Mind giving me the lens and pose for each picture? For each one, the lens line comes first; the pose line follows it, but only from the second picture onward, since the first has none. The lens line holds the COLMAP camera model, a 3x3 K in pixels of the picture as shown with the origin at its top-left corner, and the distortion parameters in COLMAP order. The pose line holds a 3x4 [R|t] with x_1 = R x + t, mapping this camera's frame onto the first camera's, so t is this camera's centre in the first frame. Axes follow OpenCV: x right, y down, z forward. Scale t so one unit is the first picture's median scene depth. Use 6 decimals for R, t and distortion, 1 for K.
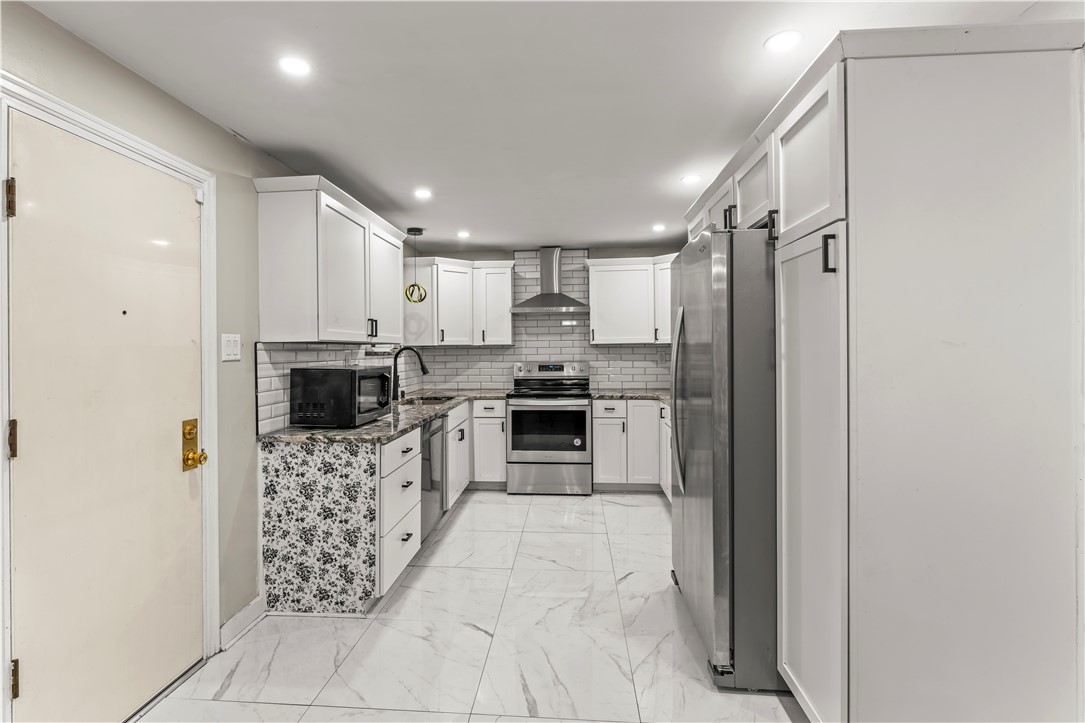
lens RADIAL K [[498.0, 0, 532.0], [0, 498.0, 350.6], [0, 0, 1]] dist [-0.007073, 0.000606]
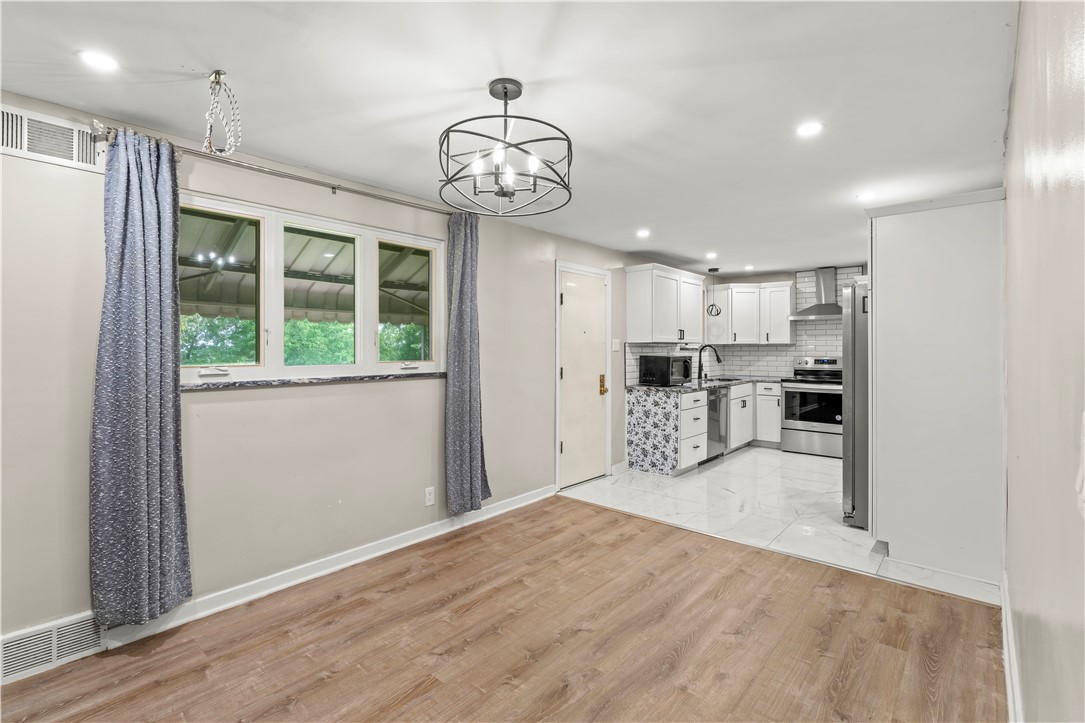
lens RADIAL K [[498.0, 0, 535.7], [0, 498.0, 346.2], [0, 0, 1]] dist [-0.007073, 0.000606]
pose [[0.796826, 0.005569, -0.604183, 0.404760], [-0.007159, 0.999974, -0.000225, 0.001280], [0.604167, 0.004505, 0.796845, -0.877288]]
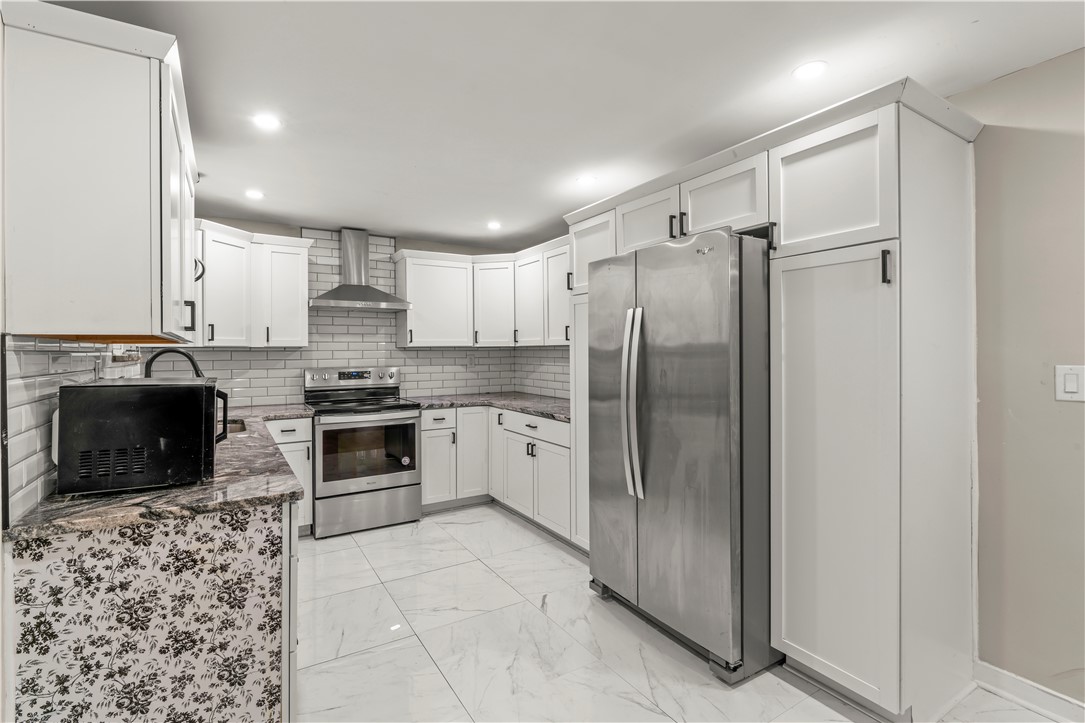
lens RADIAL K [[498.0, 0, 534.3], [0, 498.0, 351.2], [0, 0, 1]] dist [-0.007073, 0.000606]
pose [[0.809408, 0.003516, 0.587236, -0.385184], [0.001667, 0.999964, -0.008285, 0.004413], [-0.587244, 0.007685, 0.809374, 0.289339]]
